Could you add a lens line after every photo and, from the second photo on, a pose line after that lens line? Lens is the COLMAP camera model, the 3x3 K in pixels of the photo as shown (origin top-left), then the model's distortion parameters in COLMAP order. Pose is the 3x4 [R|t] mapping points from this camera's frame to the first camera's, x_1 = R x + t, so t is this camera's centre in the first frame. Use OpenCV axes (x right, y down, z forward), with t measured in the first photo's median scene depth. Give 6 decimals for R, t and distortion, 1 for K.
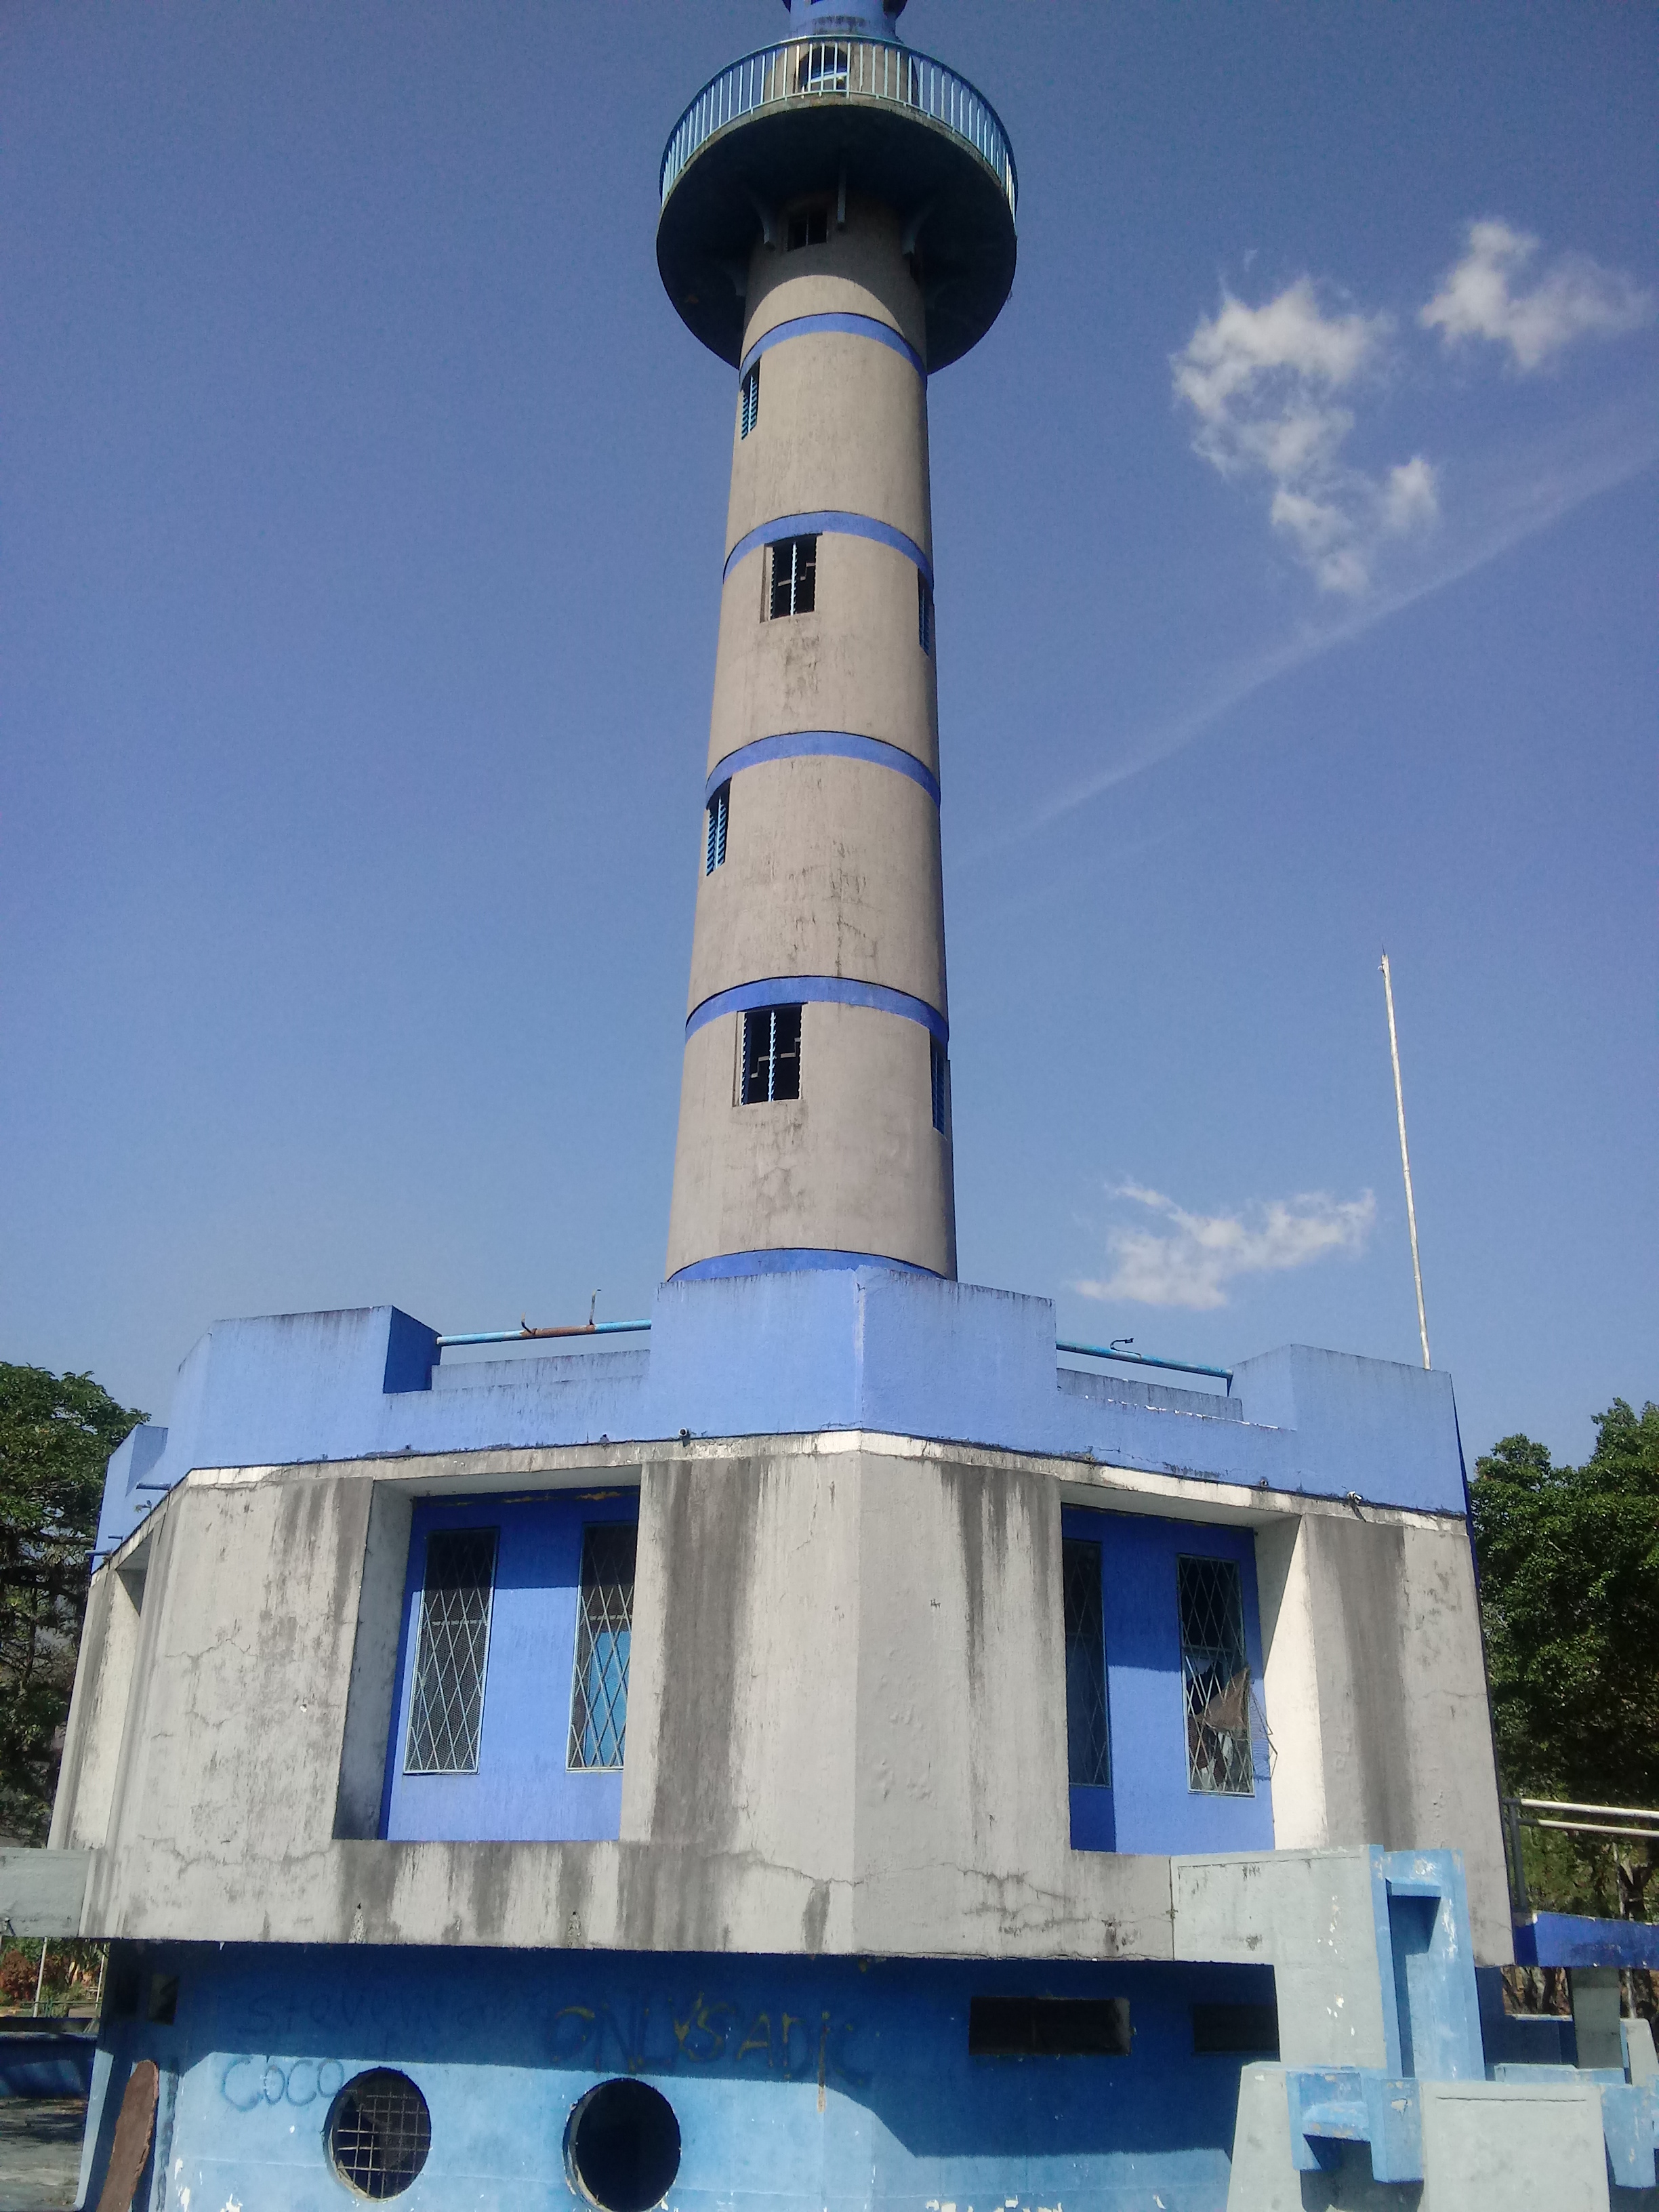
lens RADIAL K [[1942.8, 0, 836.1], [0, 1942.8, 1153.6], [0, 0, 1]] dist [0.094507, -0.188119]
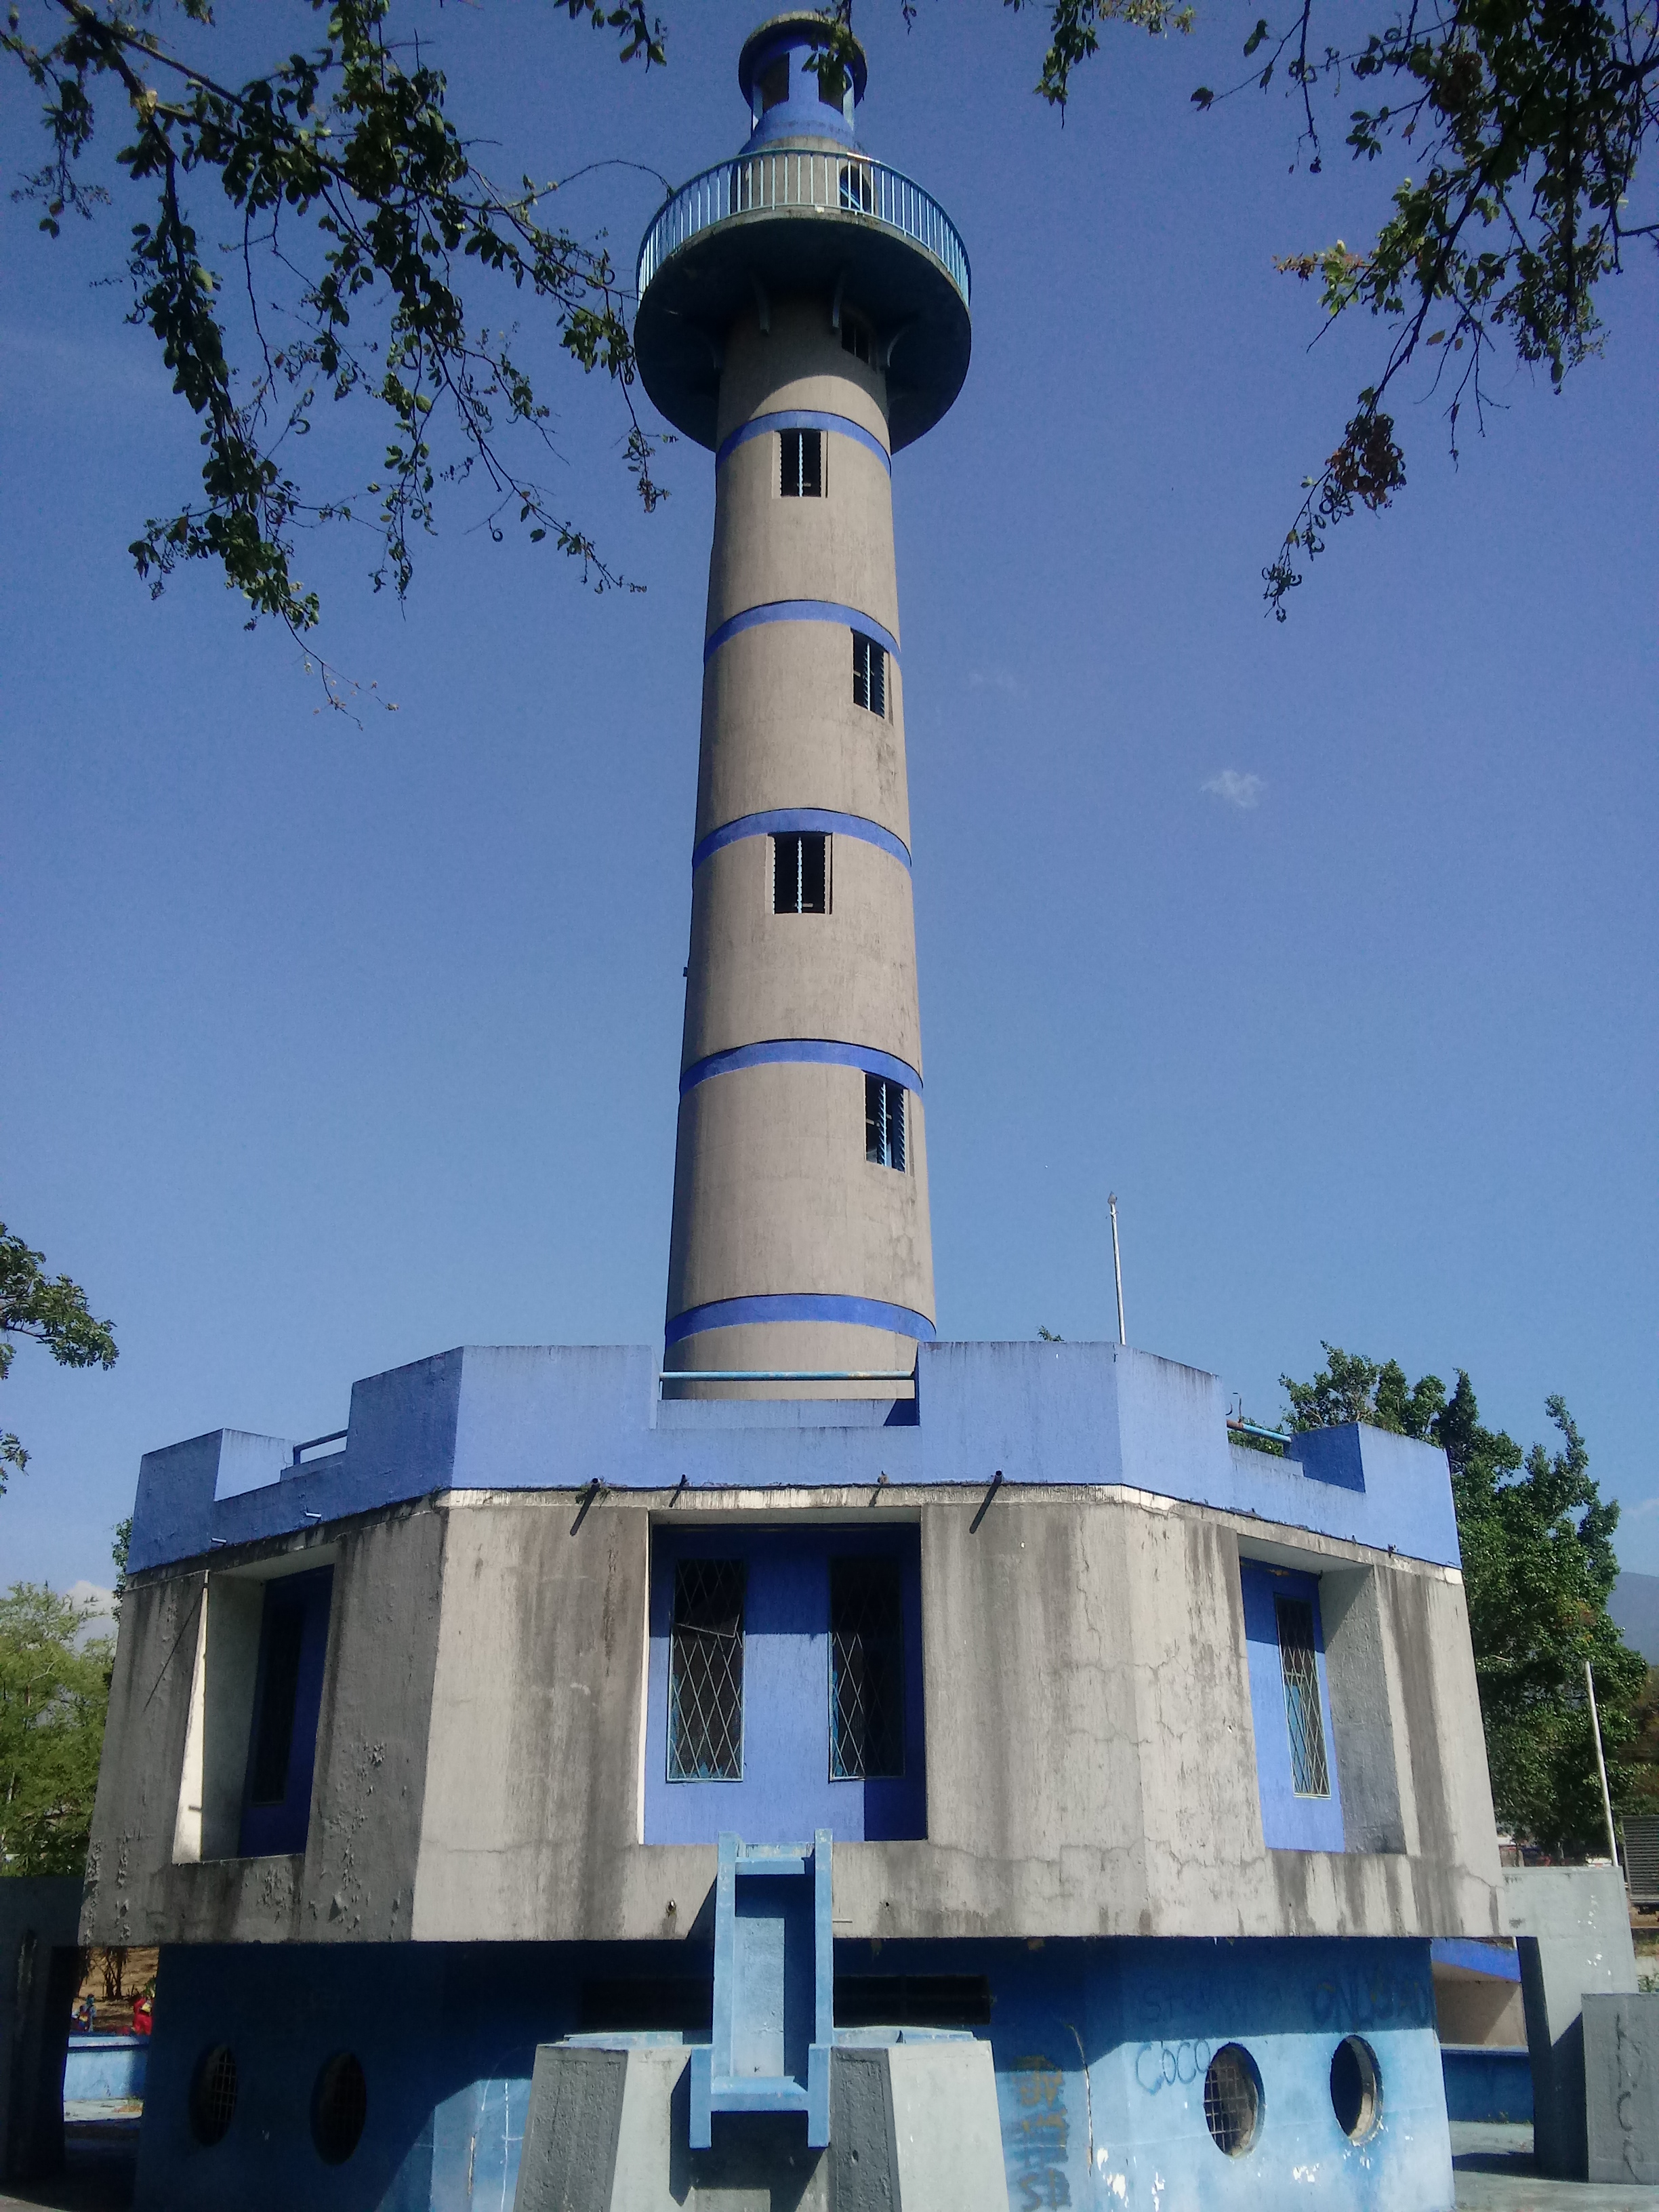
lens RADIAL K [[1942.8, 0, 836.1], [0, 1942.8, 1153.6], [0, 0, 1]] dist [0.094507, -0.188119]
pose [[0.456290, 0.310770, 0.833800, -1.432197], [-0.321153, 0.931389, -0.171394, 0.242578], [-0.829855, -0.189572, 0.524788, 0.665070]]
